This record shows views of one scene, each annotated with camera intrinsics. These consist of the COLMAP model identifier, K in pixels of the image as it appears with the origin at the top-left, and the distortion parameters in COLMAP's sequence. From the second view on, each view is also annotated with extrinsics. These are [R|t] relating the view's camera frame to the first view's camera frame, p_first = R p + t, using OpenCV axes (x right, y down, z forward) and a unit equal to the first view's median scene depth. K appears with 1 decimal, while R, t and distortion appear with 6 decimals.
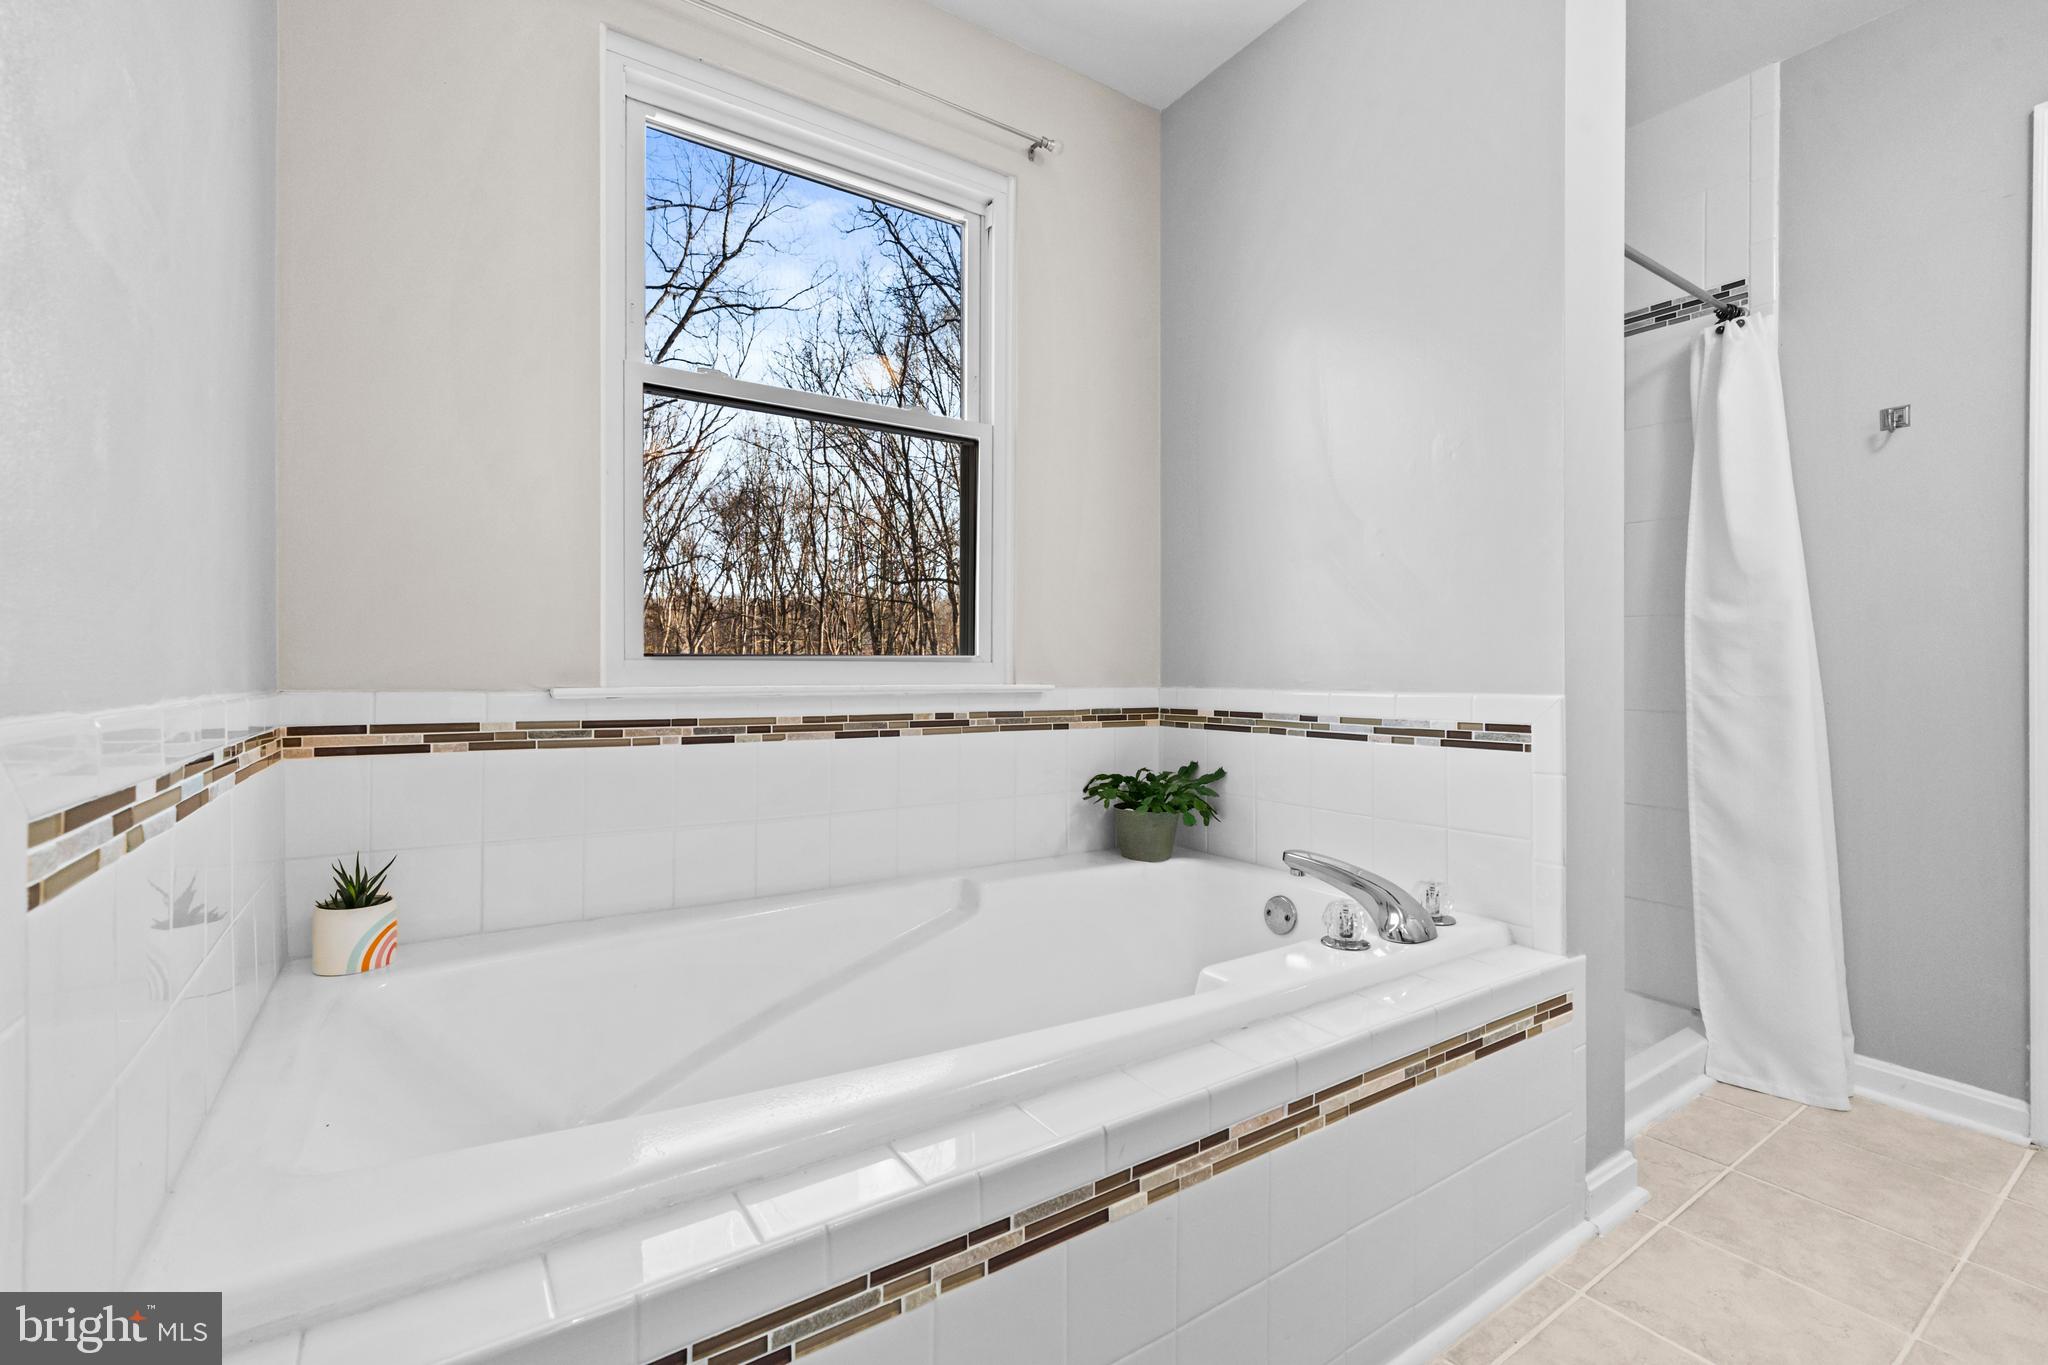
lens RADIAL K [[830.5, 0, 1009.4], [0, 830.5, 671.1], [0, 0, 1]] dist [-0.000257, -0.000060]
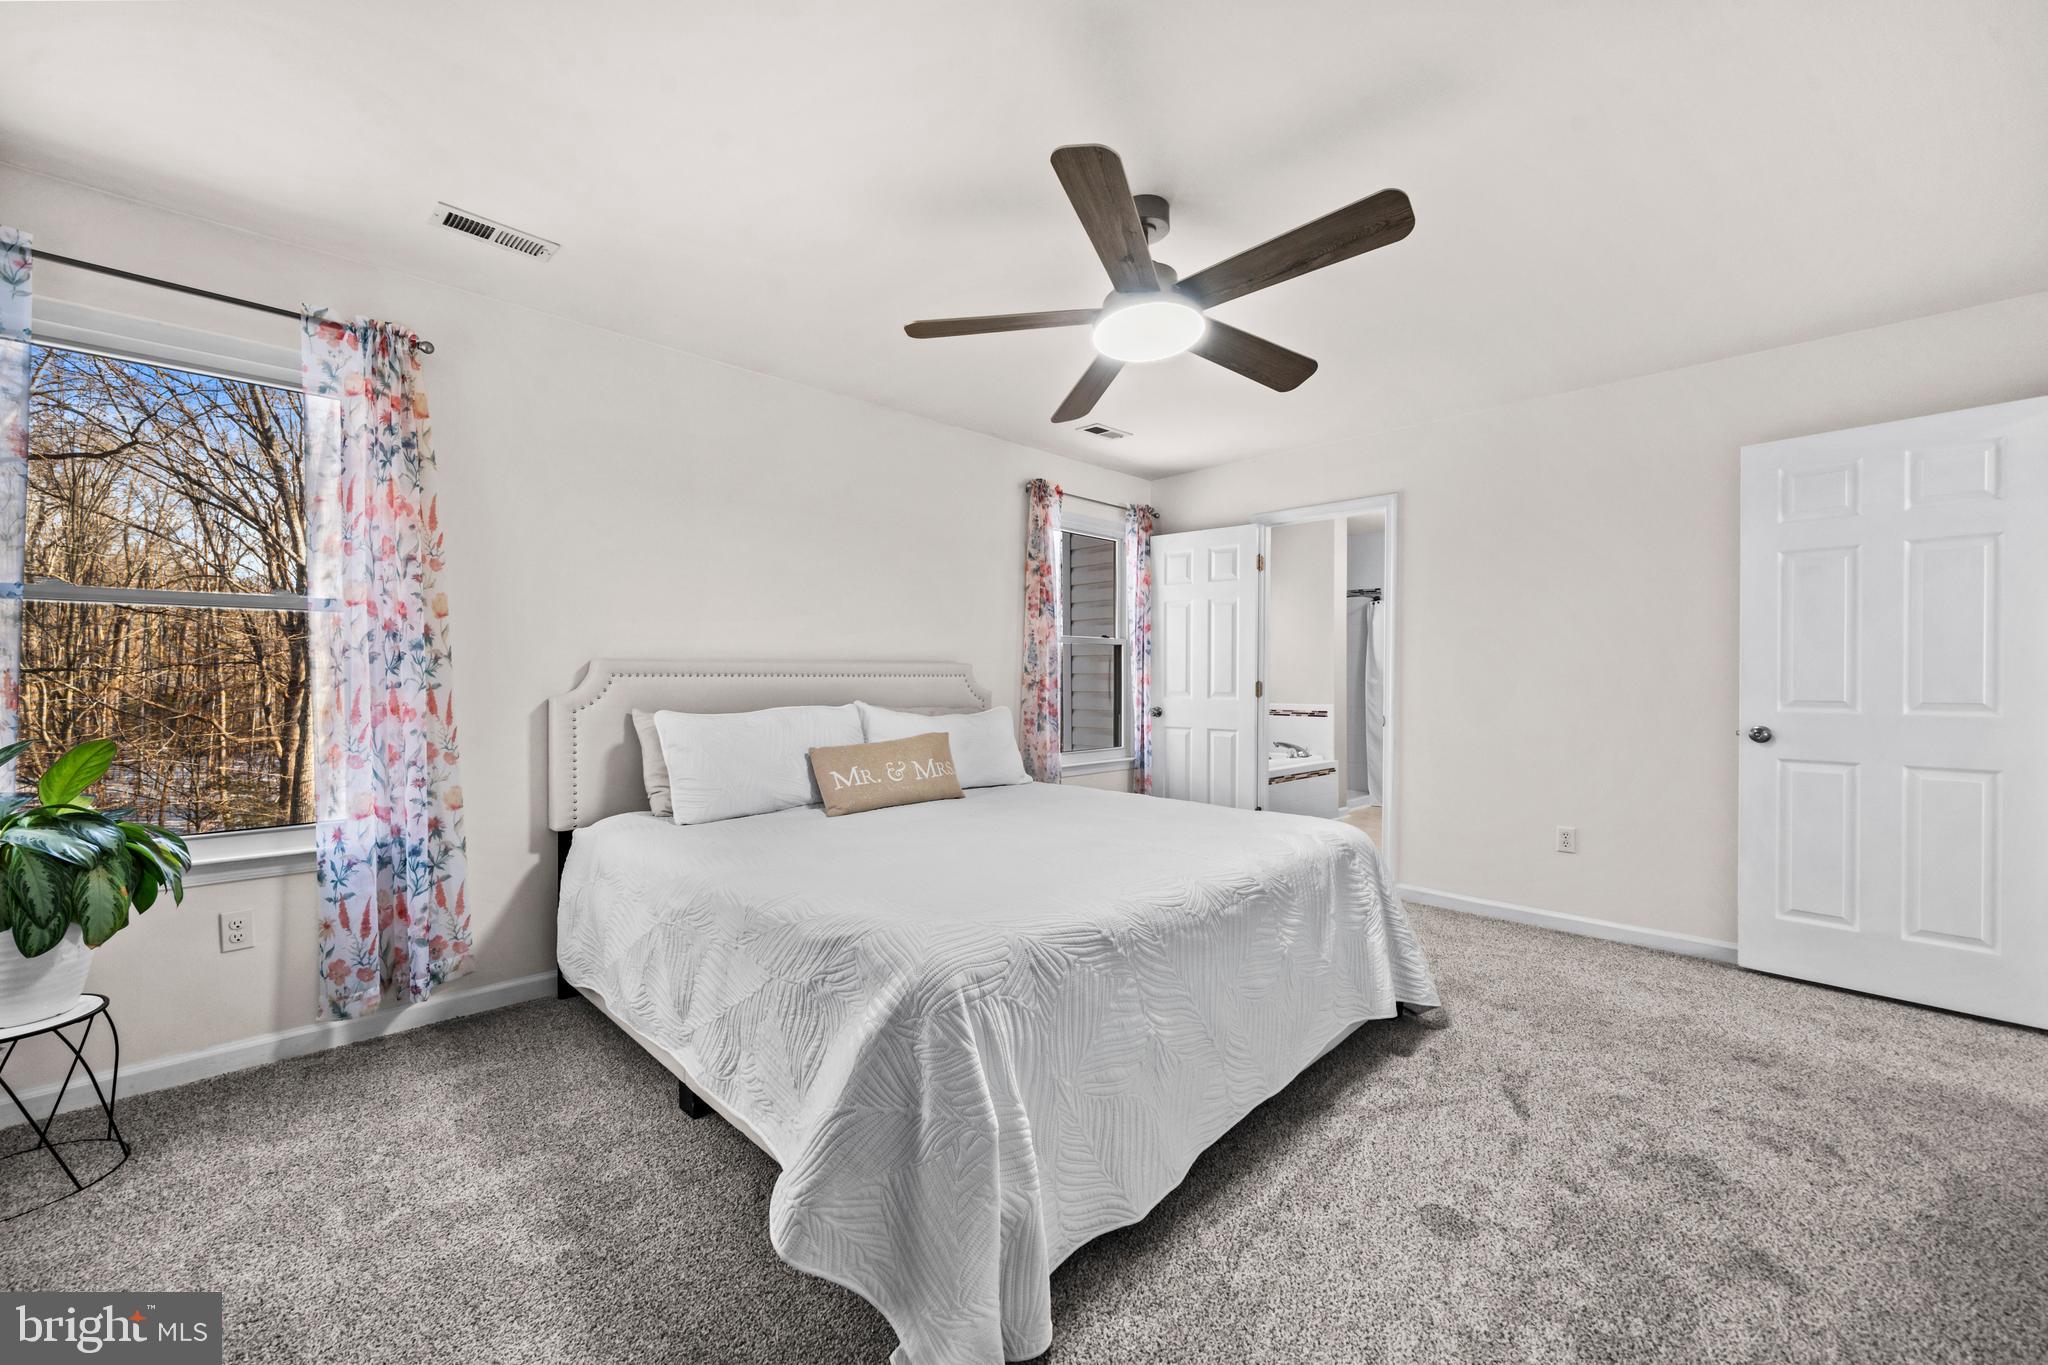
lens RADIAL K [[830.5, 0, 1009.4], [0, 830.5, 671.1], [0, 0, 1]] dist [-0.000257, -0.000060]
pose [[0.978385, 0.003052, 0.206768, -1.812211], [-0.004142, 0.999980, 0.004840, -0.151682], [-0.206749, -0.005592, 0.978378, -2.775150]]
